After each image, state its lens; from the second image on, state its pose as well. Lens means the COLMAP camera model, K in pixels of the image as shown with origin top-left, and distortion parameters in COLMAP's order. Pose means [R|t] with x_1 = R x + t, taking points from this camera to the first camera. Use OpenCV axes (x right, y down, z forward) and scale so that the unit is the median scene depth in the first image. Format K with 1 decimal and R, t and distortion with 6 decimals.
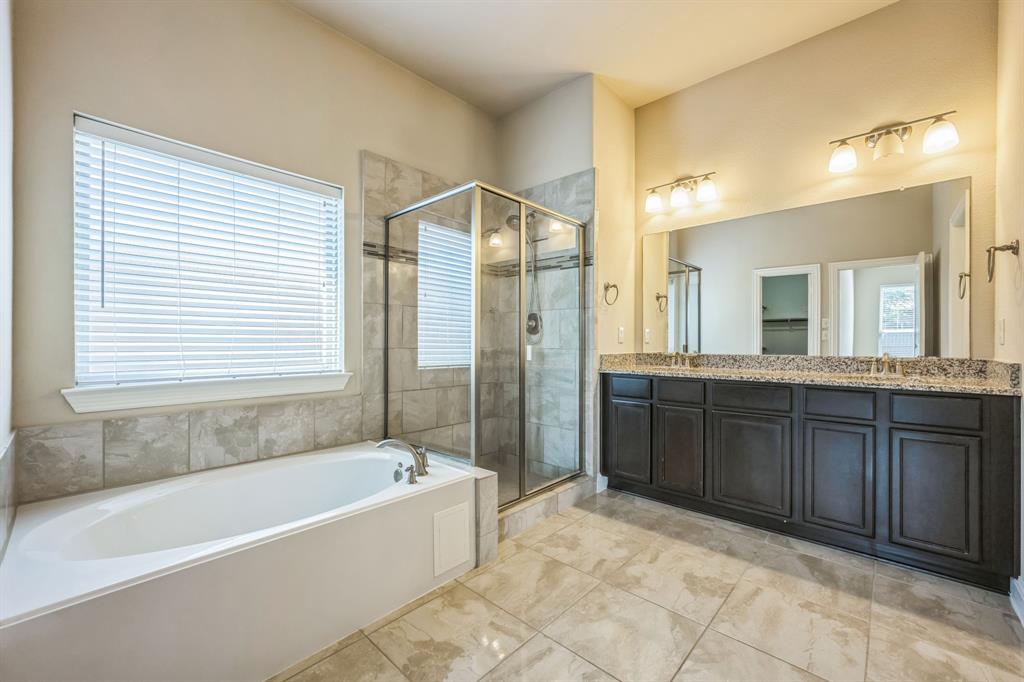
lens RADIAL K [[408.5, 0, 514.3], [0, 408.5, 343.6], [0, 0, 1]] dist [-0.006995, 0.002498]
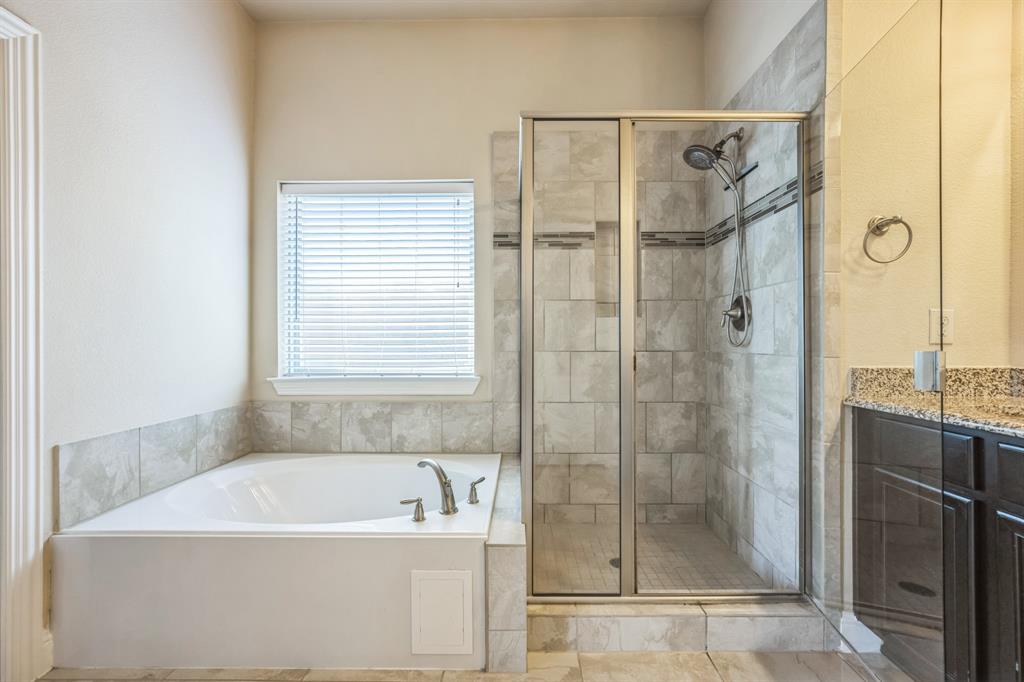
lens RADIAL K [[408.5, 0, 513.5], [0, 408.5, 344.4], [0, 0, 1]] dist [-0.006995, 0.002498]
pose [[0.675323, -0.000419, -0.737522, 0.332004], [0.000798, 1.000000, 0.000162, -0.002488], [0.737522, -0.000698, 0.675323, 0.422897]]
